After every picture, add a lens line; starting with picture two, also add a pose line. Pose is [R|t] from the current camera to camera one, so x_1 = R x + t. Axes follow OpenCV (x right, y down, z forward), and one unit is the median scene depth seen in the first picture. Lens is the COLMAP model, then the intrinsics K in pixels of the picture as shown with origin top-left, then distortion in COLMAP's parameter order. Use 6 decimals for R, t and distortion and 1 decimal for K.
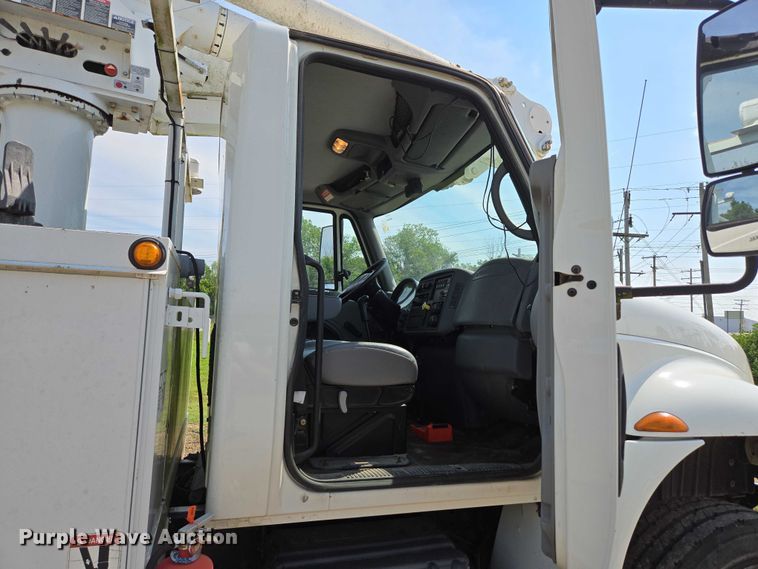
lens RADIAL K [[516.2, 0, 380.2], [0, 516.2, 284.5], [0, 0, 1]] dist [0.025320, -0.008367]
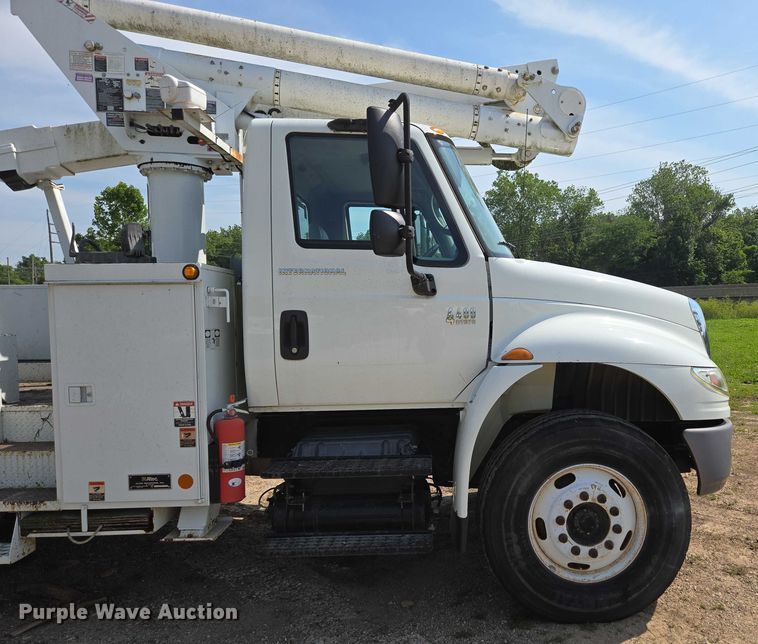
lens RADIAL K [[552.7, 0, 405.9], [0, 552.7, 334.2], [0, 0, 1]] dist [0.056328, -0.054964]
pose [[0.955698, -0.037610, -0.291936, 0.521296], [0.074726, 0.990311, 0.117044, -0.005062], [0.284706, -0.133674, 0.949249, -0.462740]]
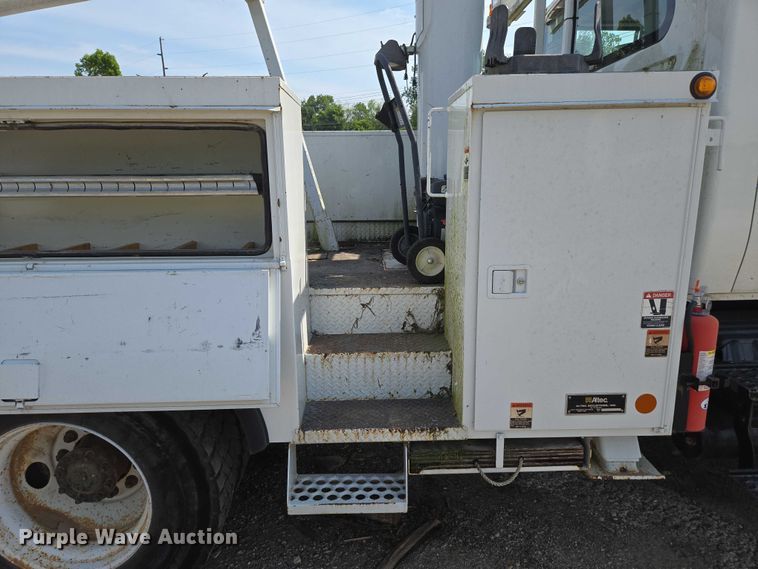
lens RADIAL K [[516.2, 0, 379.8], [0, 516.2, 279.9], [0, 0, 1]] dist [0.025320, -0.008367]
pose [[0.950547, 0.014587, -0.310237, -0.413859], [0.079590, 0.954100, 0.288720, -0.019251], [0.300208, -0.299134, 0.905756, -0.273691]]
